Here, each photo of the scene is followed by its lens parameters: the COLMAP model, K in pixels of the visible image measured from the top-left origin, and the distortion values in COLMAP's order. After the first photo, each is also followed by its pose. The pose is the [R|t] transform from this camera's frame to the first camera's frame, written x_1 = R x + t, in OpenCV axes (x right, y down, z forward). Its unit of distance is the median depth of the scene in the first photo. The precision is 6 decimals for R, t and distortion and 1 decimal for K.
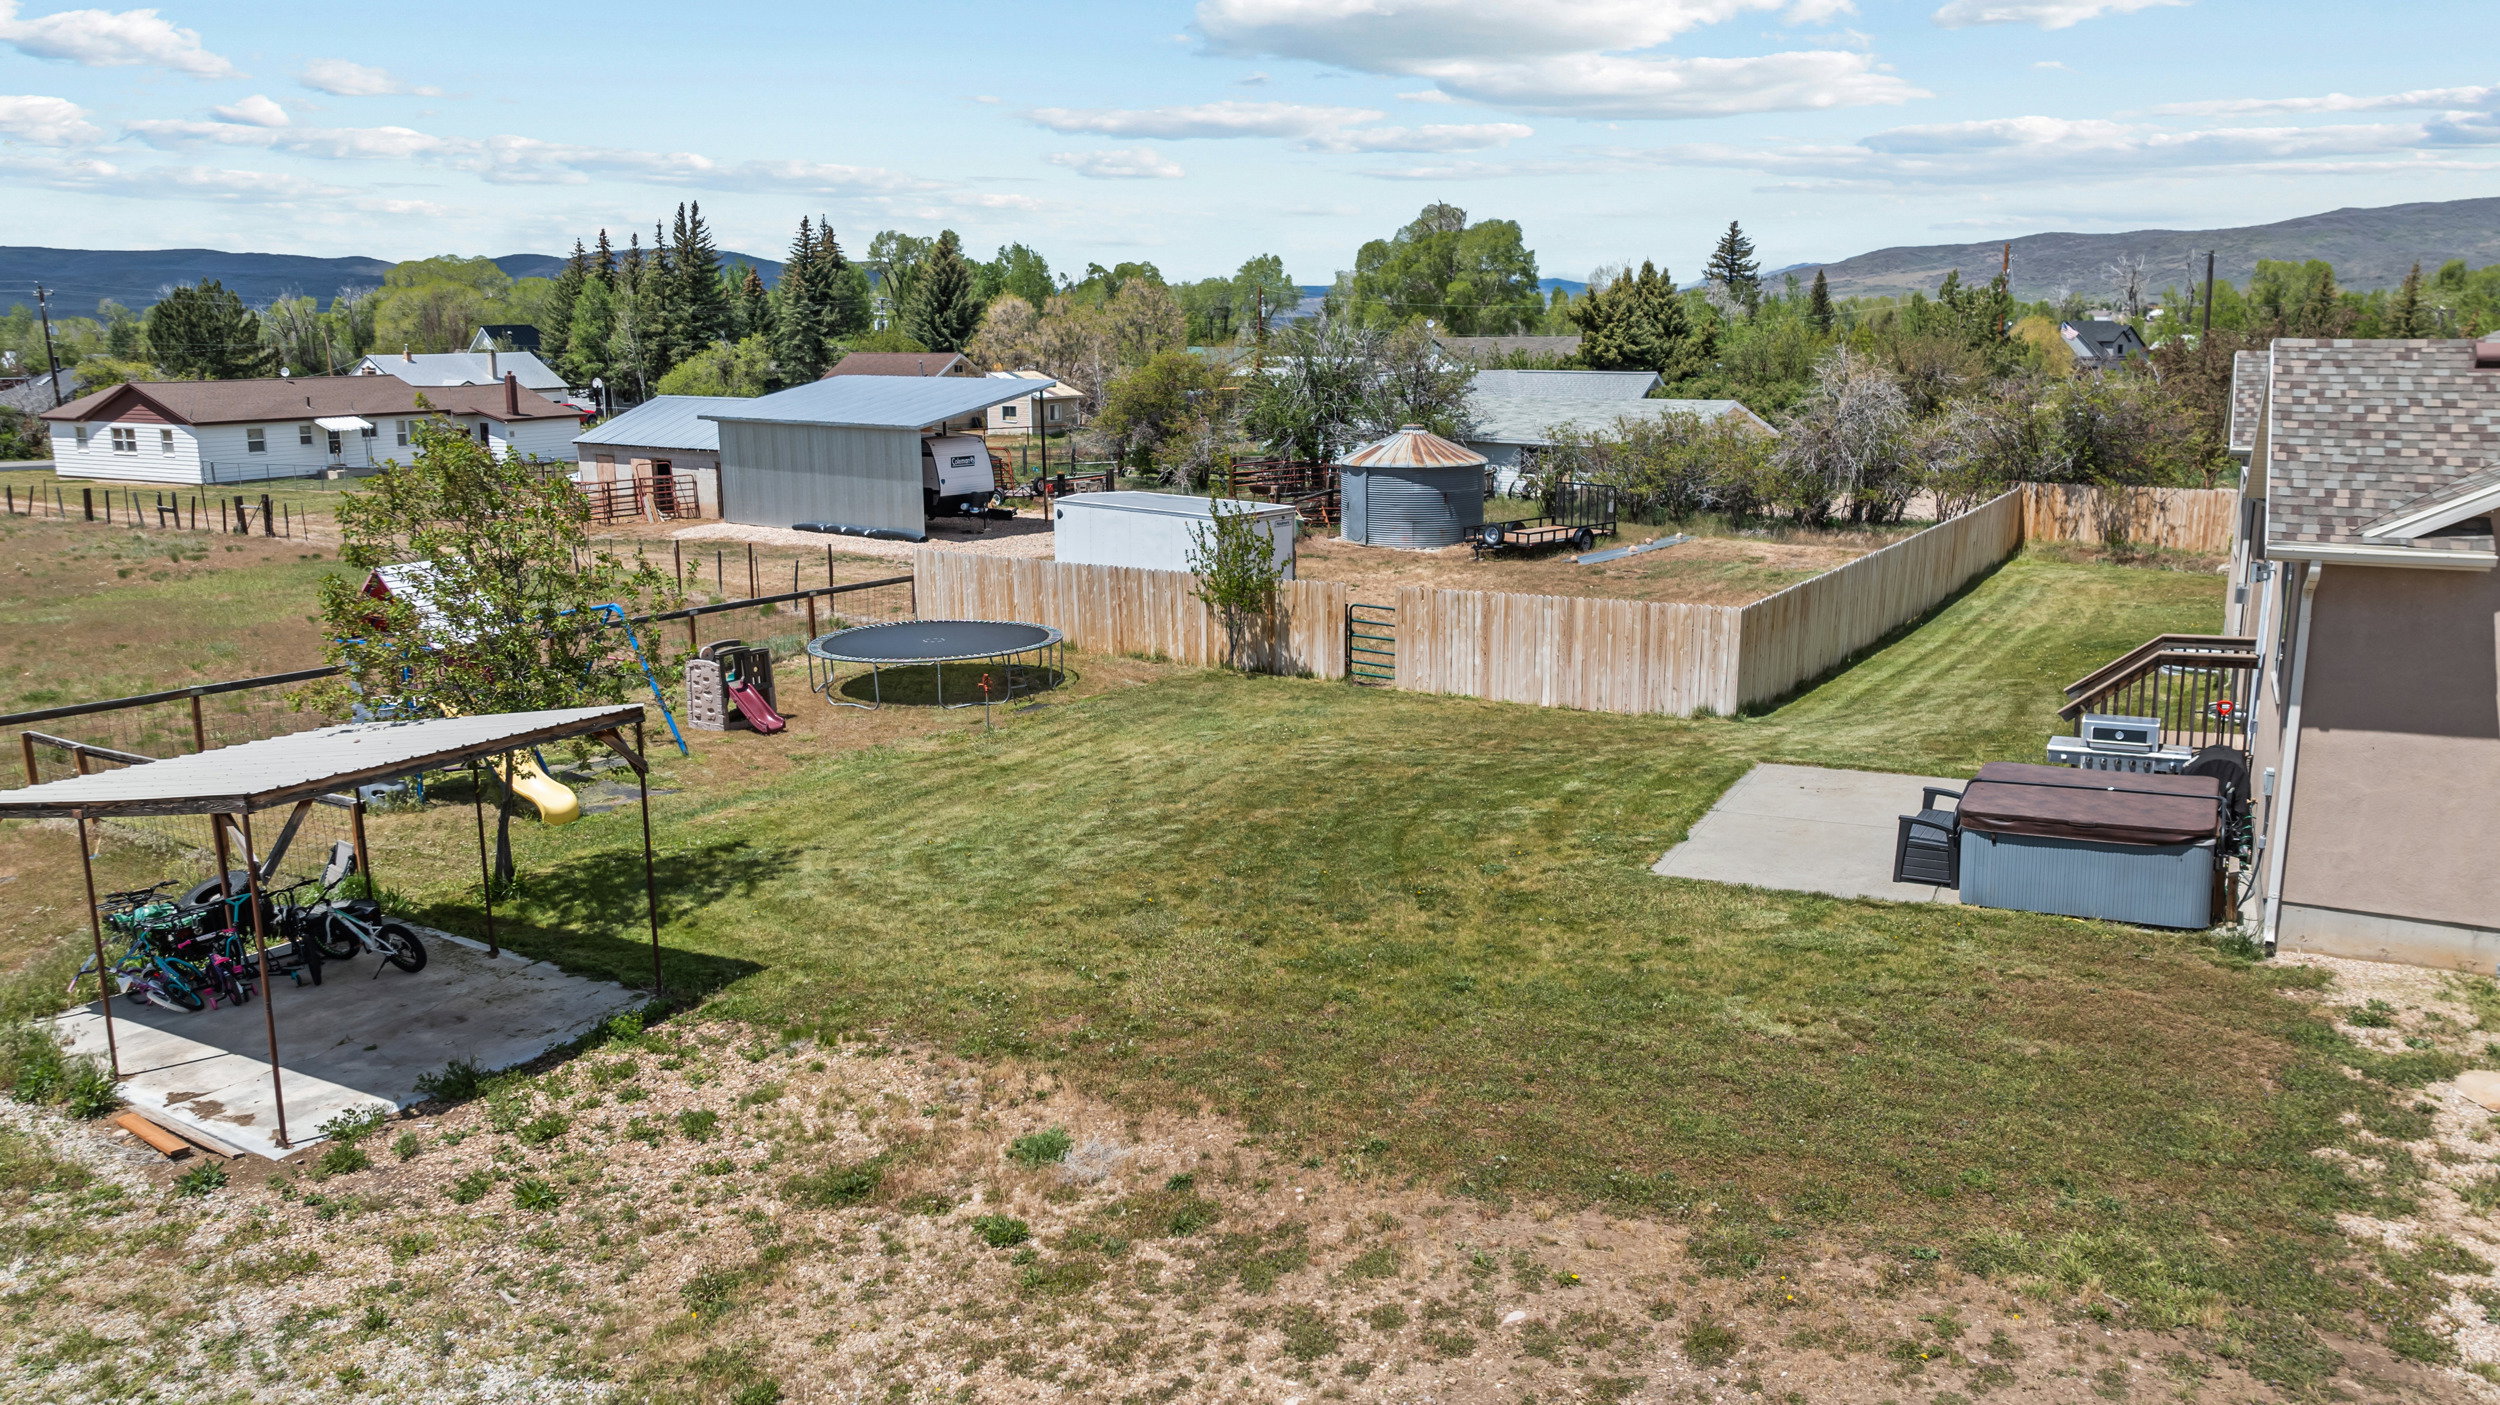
lens RADIAL K [[1777.7, 0, 1255.2], [0, 1777.7, 702.7], [0, 0, 1]] dist [-0.030097, 0.019979]
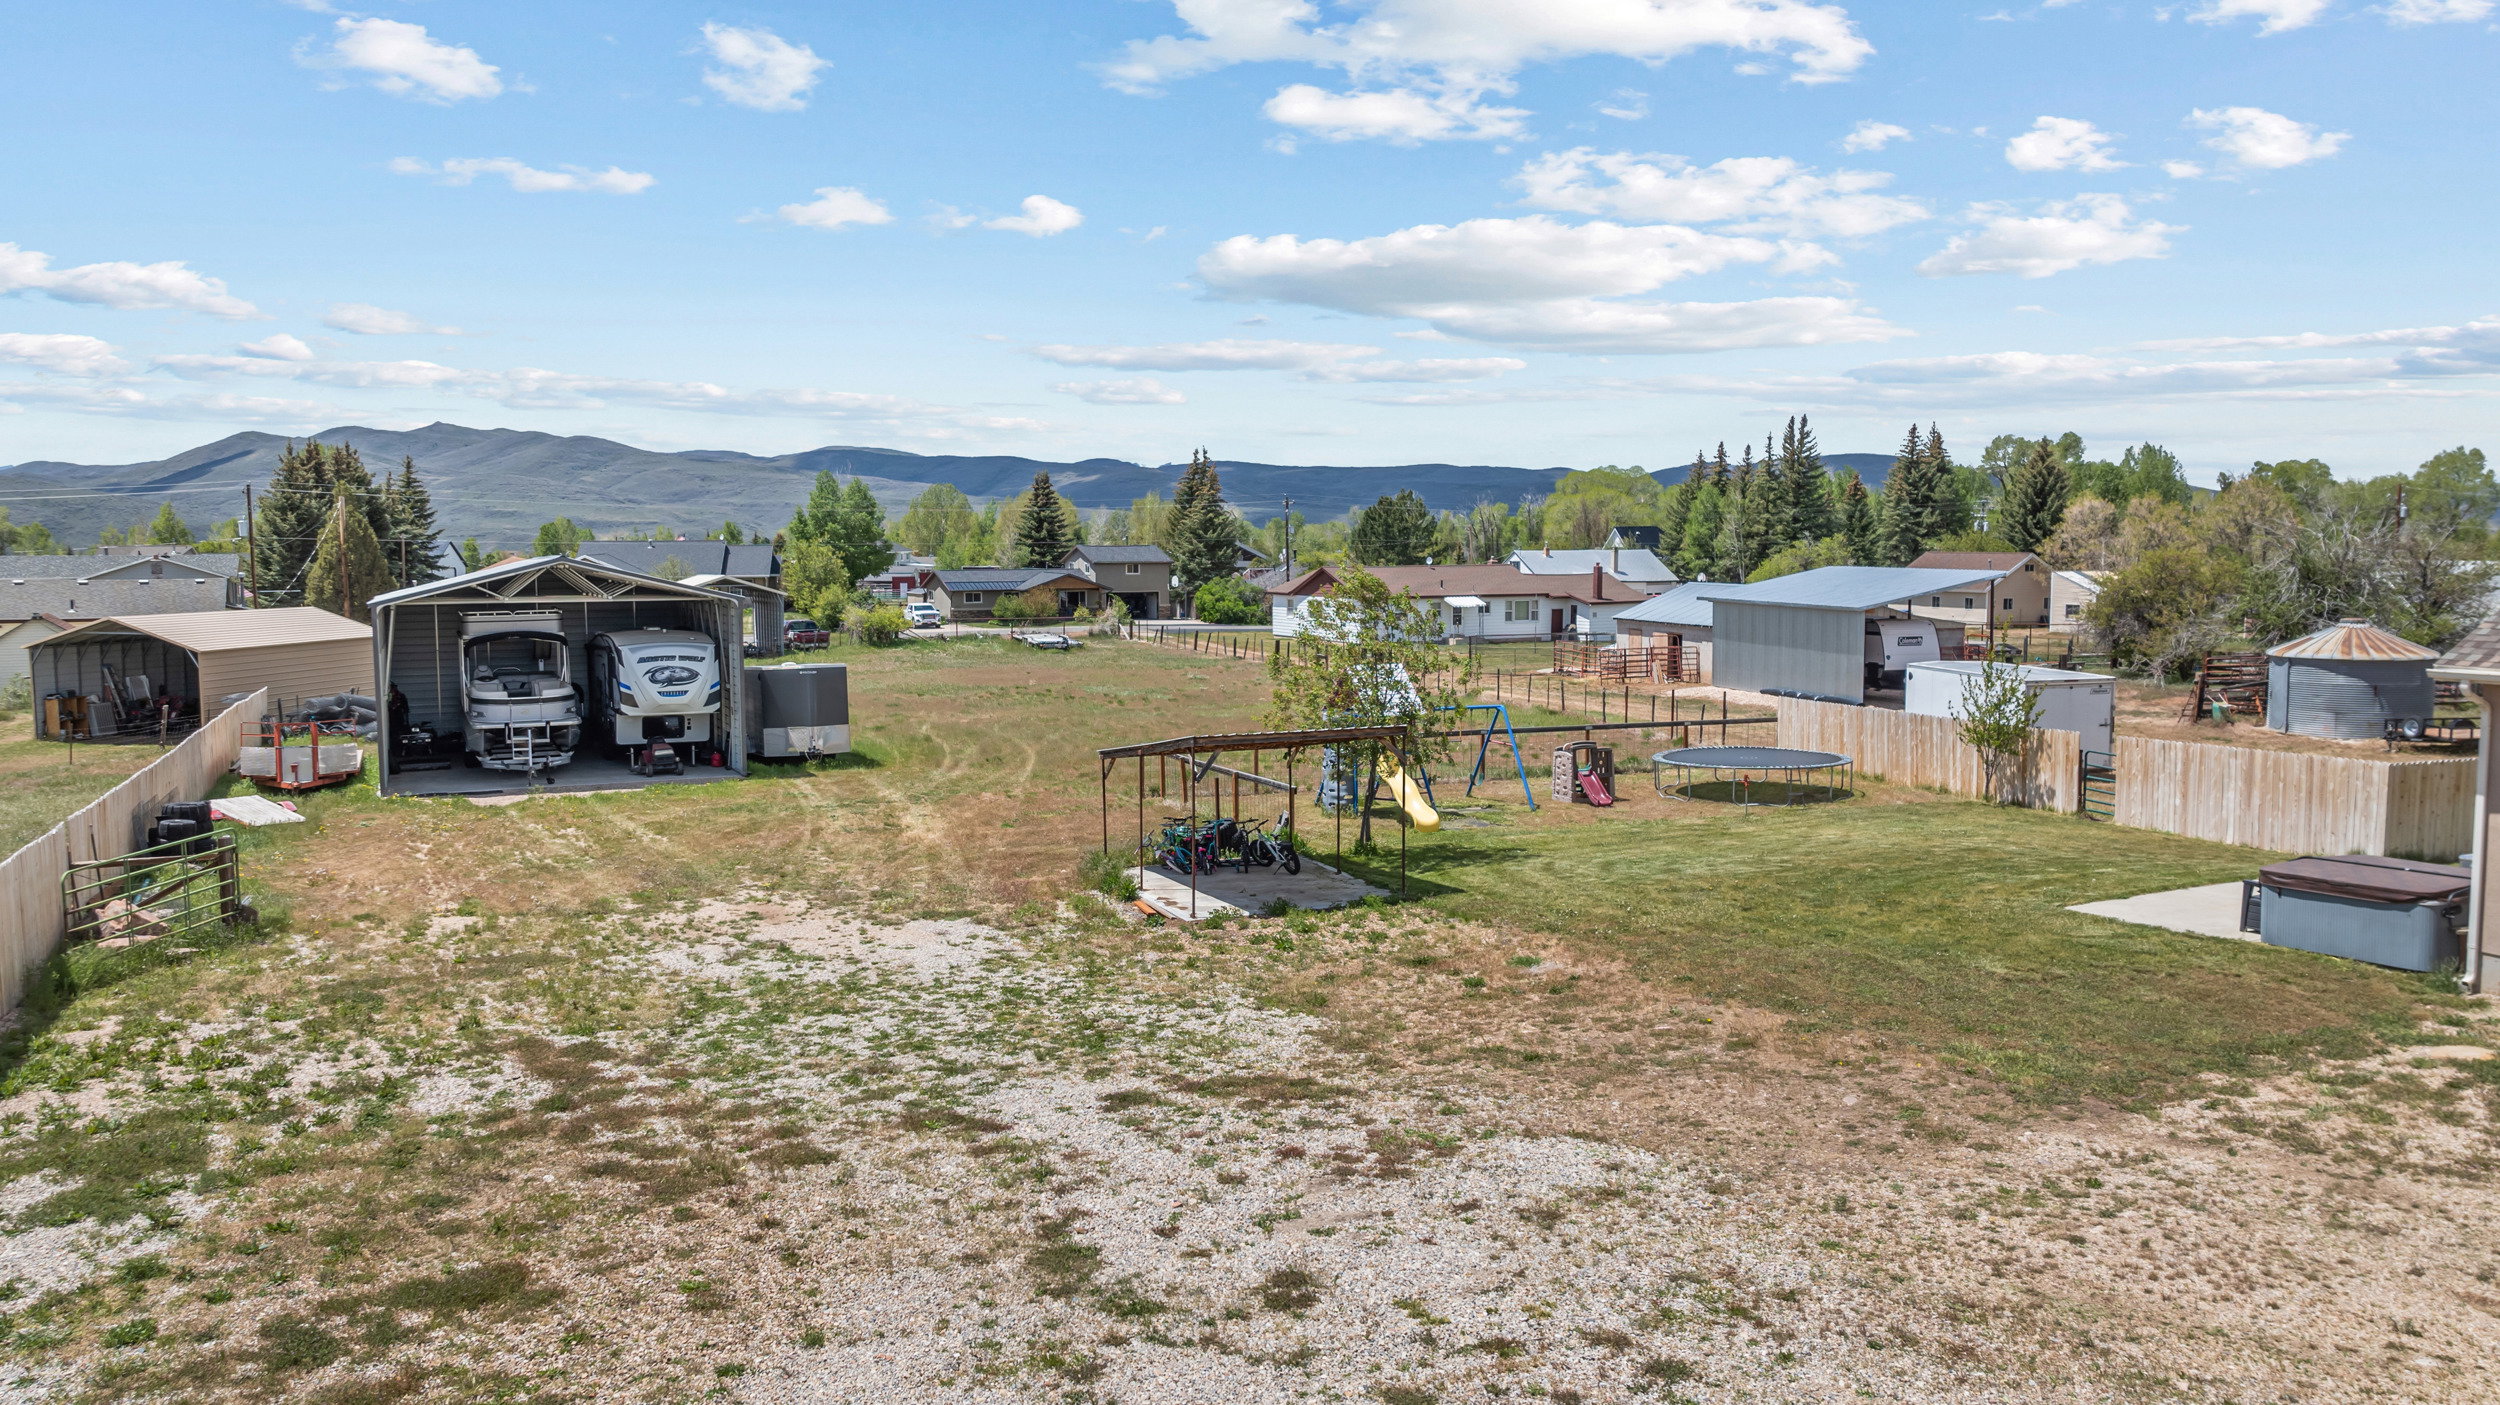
lens RADIAL K [[1777.7, 0, 1255.2], [0, 1777.7, 702.7], [0, 0, 1]] dist [-0.030097, 0.019979]
pose [[0.809384, 0.054453, -0.584750, 0.096855], [-0.119561, 0.990118, -0.073289, 0.021579], [0.574981, 0.129233, 0.807896, -0.089388]]
